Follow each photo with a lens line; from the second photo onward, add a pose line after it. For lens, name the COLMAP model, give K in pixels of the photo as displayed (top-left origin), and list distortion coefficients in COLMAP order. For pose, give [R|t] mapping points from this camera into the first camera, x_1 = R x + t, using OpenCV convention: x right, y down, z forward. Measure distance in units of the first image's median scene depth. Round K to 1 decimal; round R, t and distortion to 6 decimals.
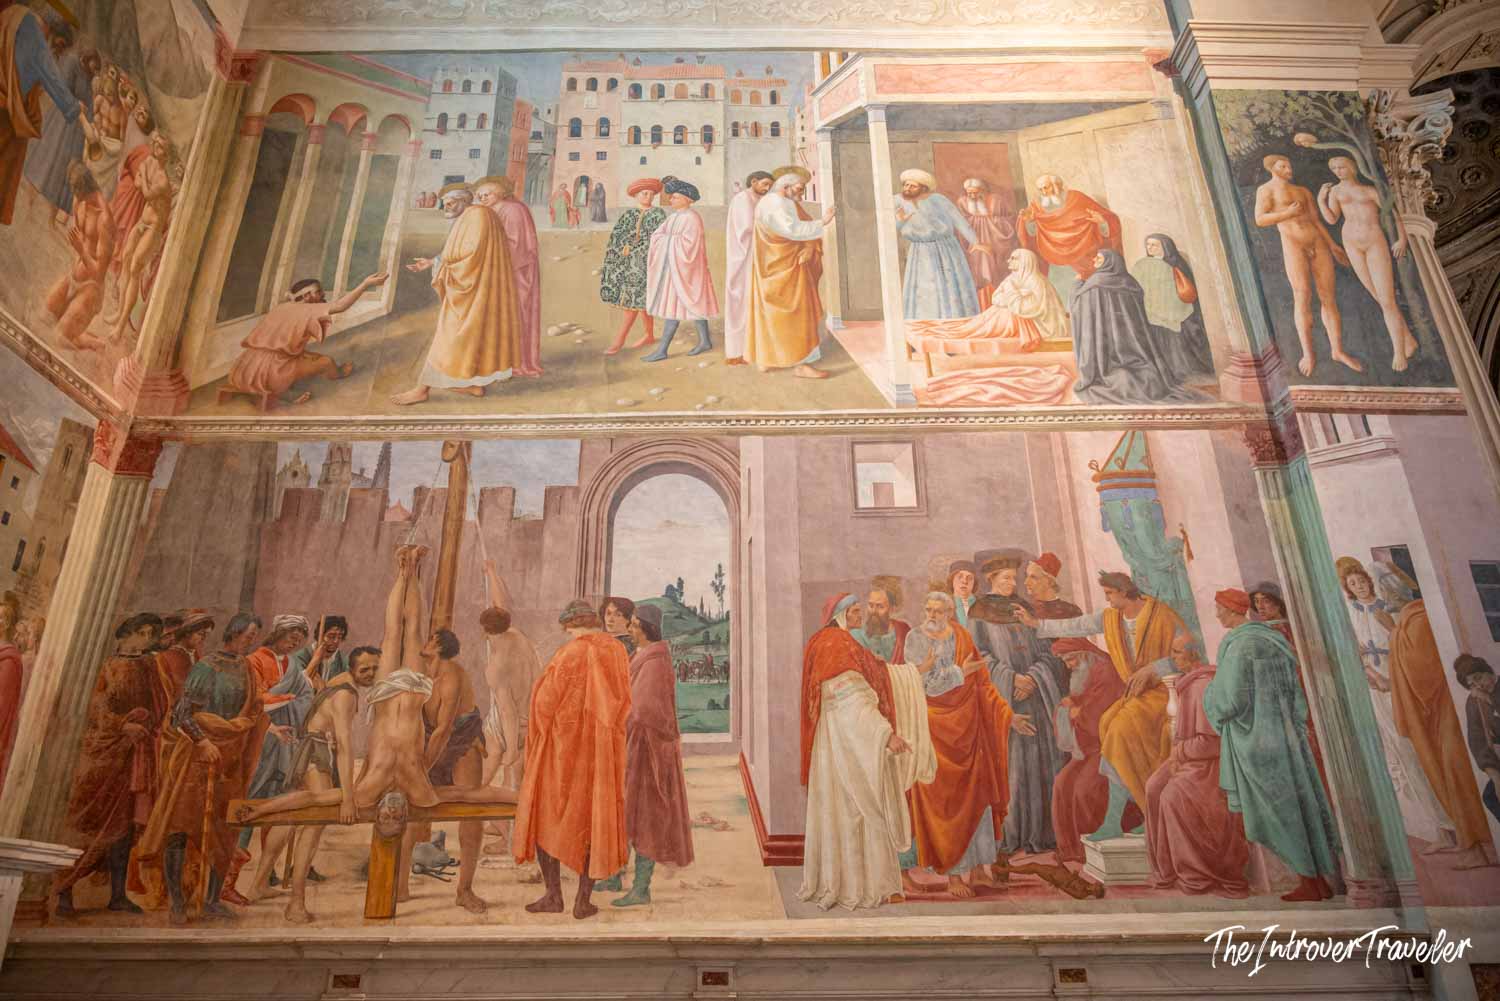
lens RADIAL K [[1028.8, 0, 750.5], [0, 1028.8, 484.3], [0, 0, 1]] dist [0.004429, -0.006516]
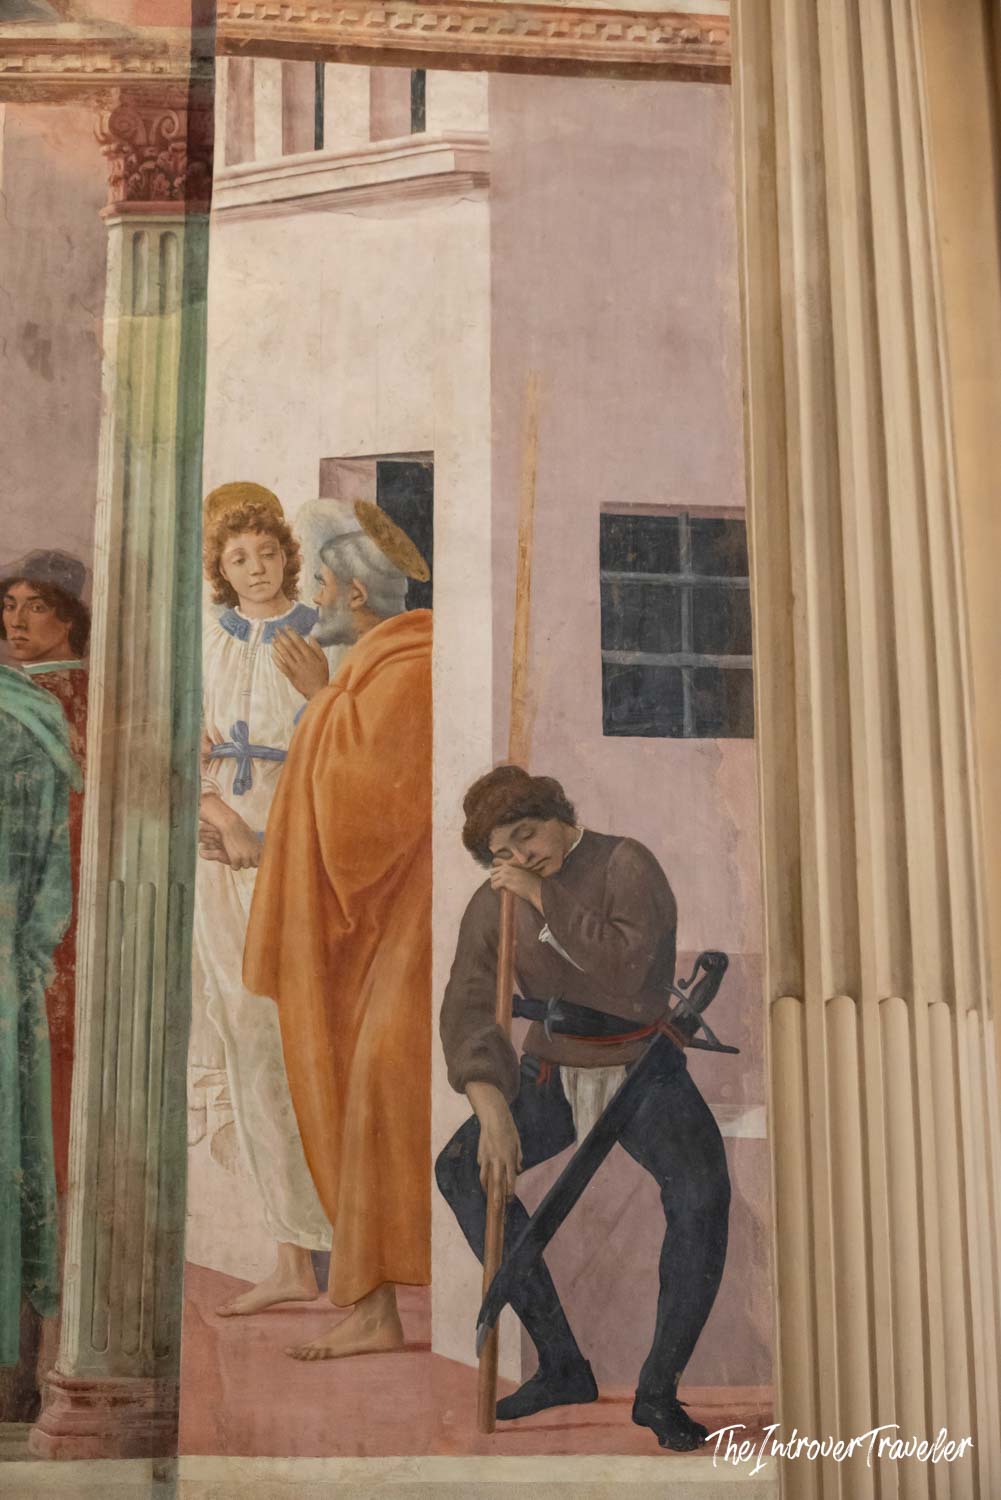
lens RADIAL K [[2776.5, 0, 500.2], [0, 2776.5, 754.1], [0, 0, 1]] dist [0.005424, 0.000000]
pose [[0.998338, 0.022810, 0.052924, 0.626699], [-0.030245, 0.989080, 0.144240, 0.024342], [-0.049056, -0.145601, 0.988126, 0.069353]]
